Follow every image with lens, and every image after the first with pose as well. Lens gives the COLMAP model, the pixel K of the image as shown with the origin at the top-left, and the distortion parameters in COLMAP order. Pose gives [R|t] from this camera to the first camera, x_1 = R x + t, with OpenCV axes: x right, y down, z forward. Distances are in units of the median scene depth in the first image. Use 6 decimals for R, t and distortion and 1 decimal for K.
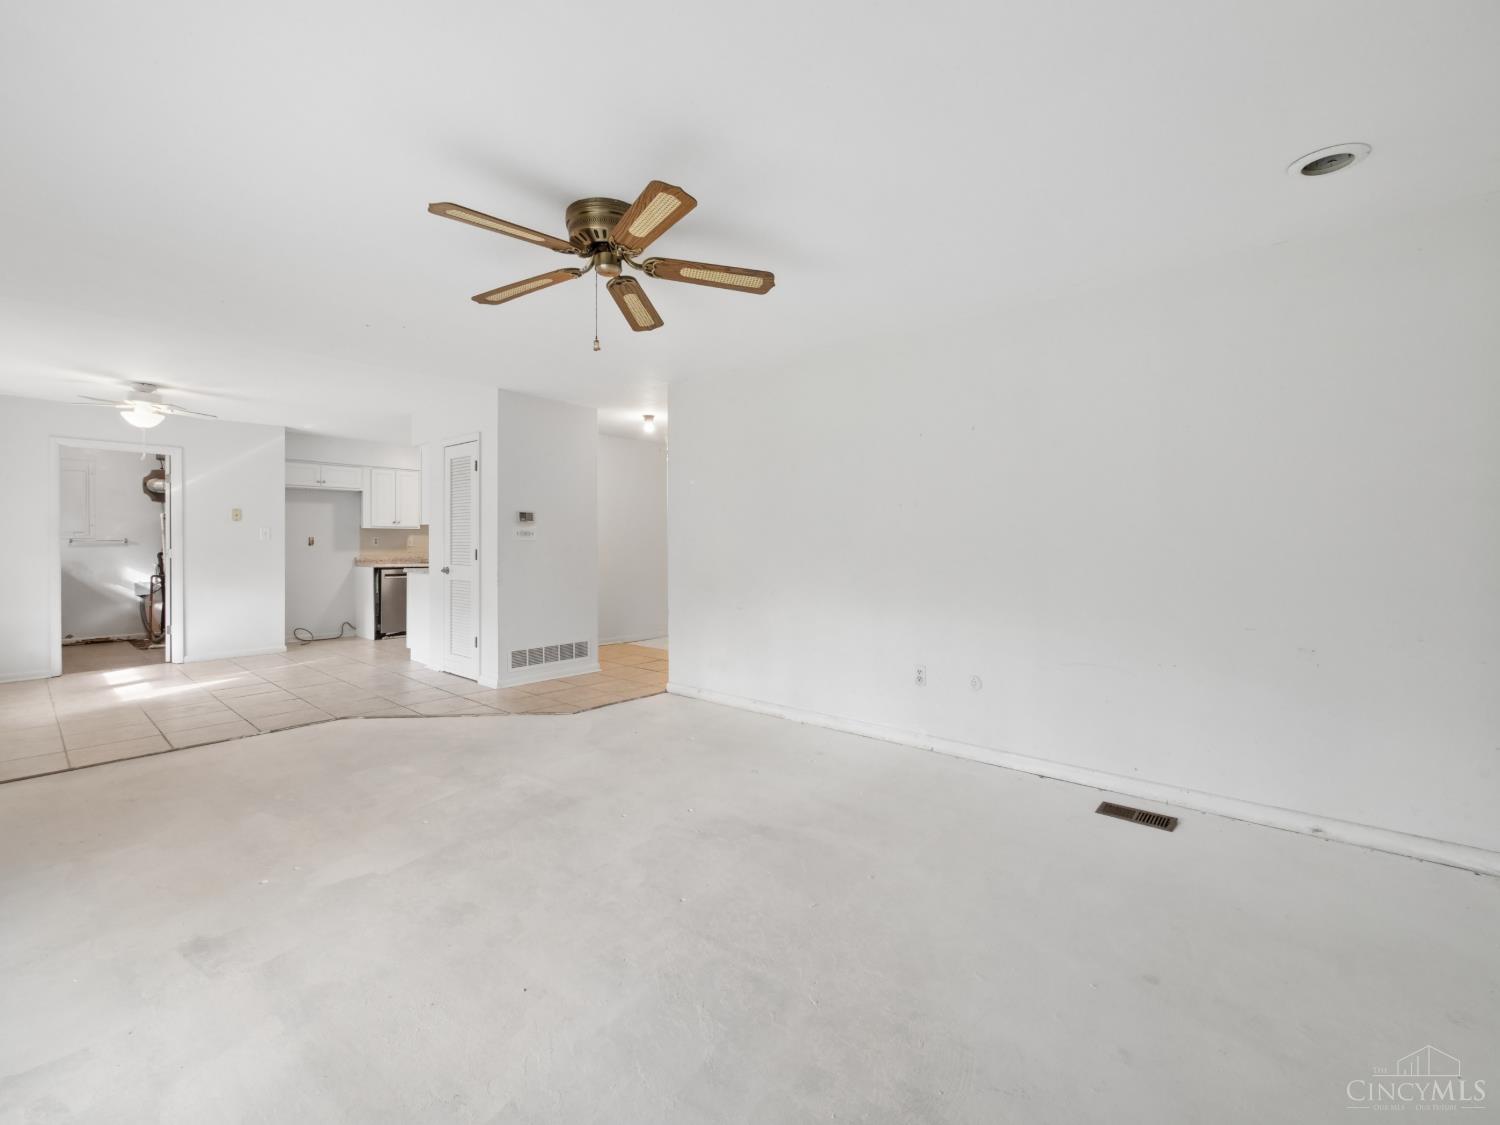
lens RADIAL K [[639.2, 0, 750.5], [0, 639.2, 540.9], [0, 0, 1]] dist [-0.002031, -0.000132]
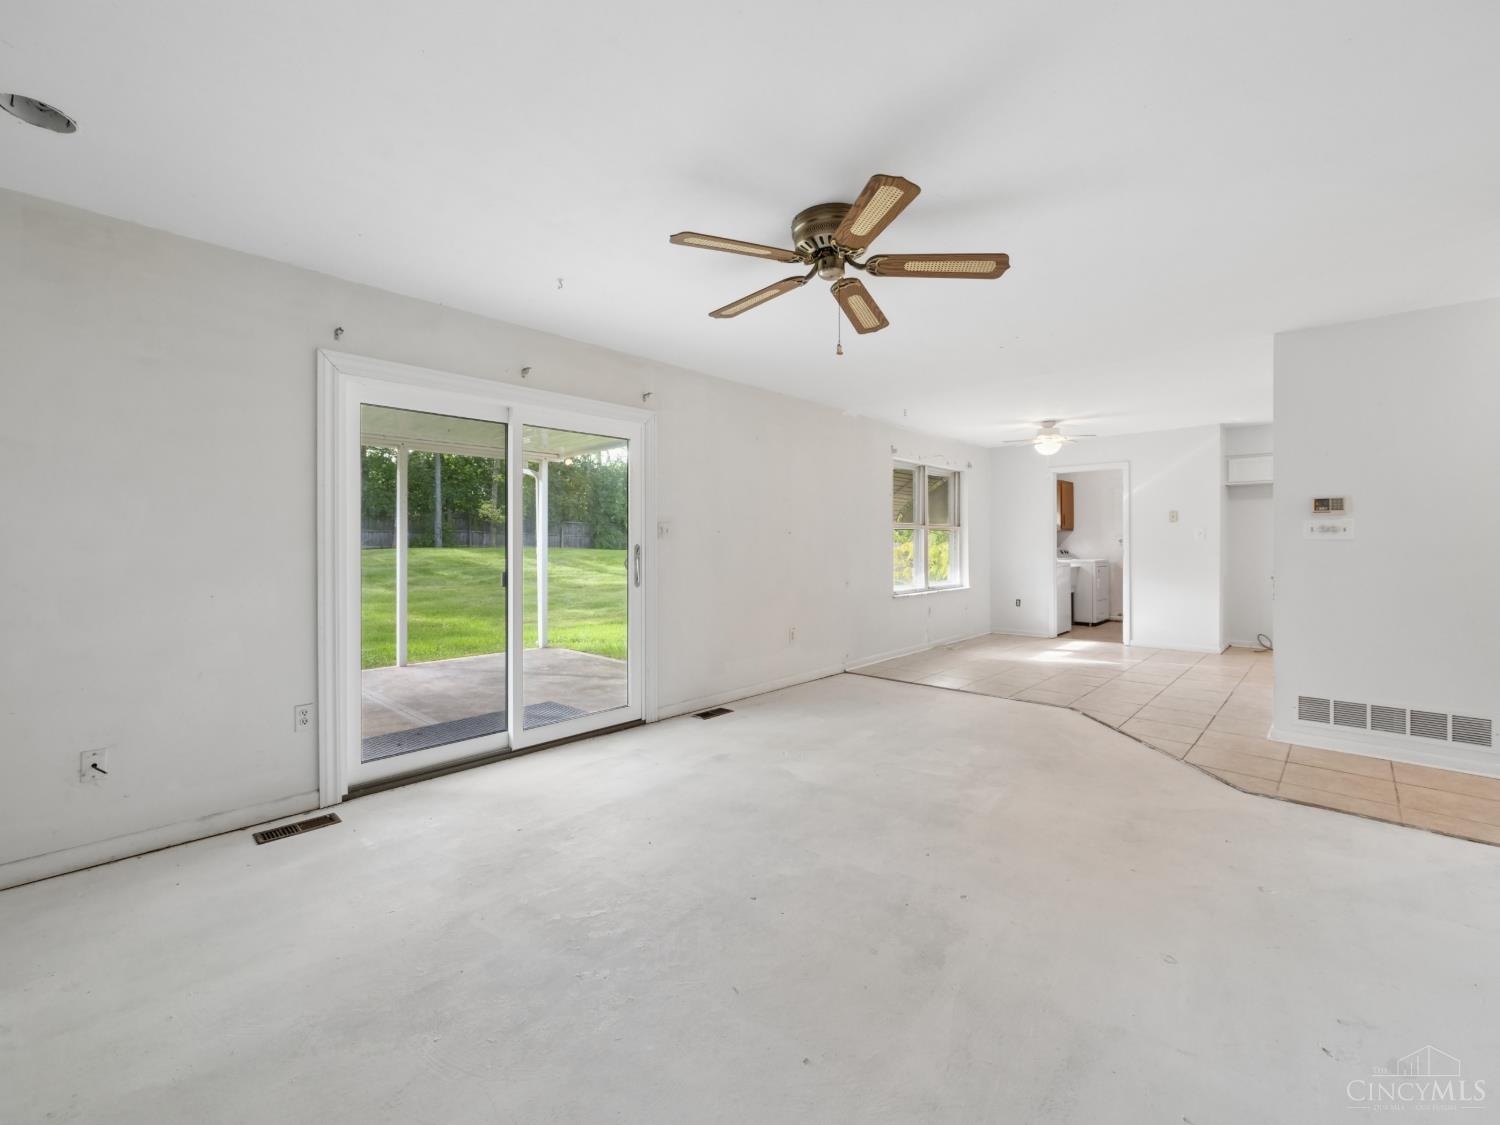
lens RADIAL K [[639.2, 0, 750.5], [0, 639.2, 540.9], [0, 0, 1]] dist [-0.002031, -0.000132]
pose [[-0.045785, -0.002328, -0.998949, 0.386874], [0.003041, 0.999992, -0.002469, 0.000574], [0.998947, -0.003151, -0.045778, 0.448132]]
